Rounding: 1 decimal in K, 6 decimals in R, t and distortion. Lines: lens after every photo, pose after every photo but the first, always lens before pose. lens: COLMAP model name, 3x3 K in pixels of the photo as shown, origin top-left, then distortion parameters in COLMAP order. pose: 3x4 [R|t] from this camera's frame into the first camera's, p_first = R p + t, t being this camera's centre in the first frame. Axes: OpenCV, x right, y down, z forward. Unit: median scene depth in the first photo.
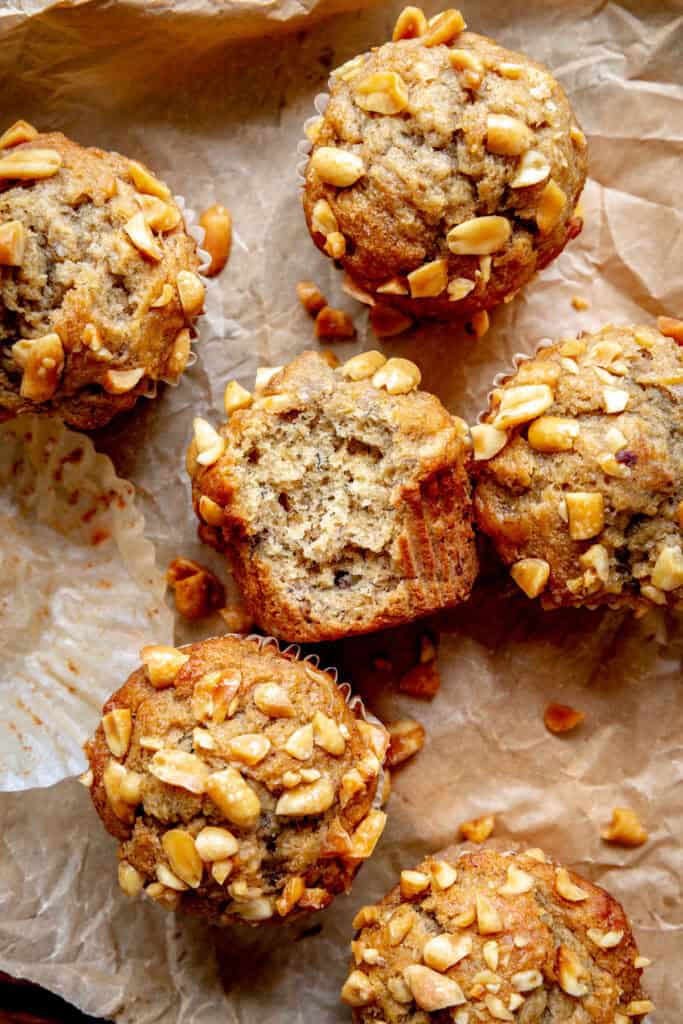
lens RADIAL K [[2079.3, 0, 341.5], [0, 2079.3, 512.0], [0, 0, 1]] dist [-0.009077, -0.137573]
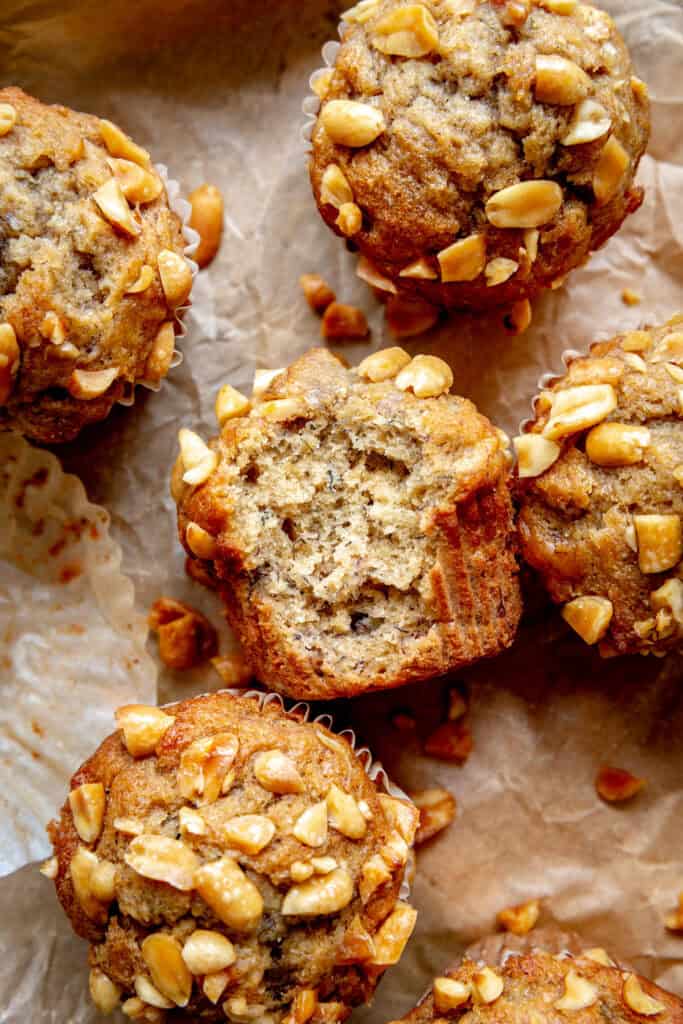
lens RADIAL K [[1813.8, 0, 341.5], [0, 1813.8, 512.0], [0, 0, 1]] dist [-0.027512, 0.193316]
pose [[0.999903, -0.005833, 0.012639, -0.015989], [0.006118, 0.999725, -0.022623, 0.004691], [-0.012503, 0.022698, 0.999664, 0.282861]]
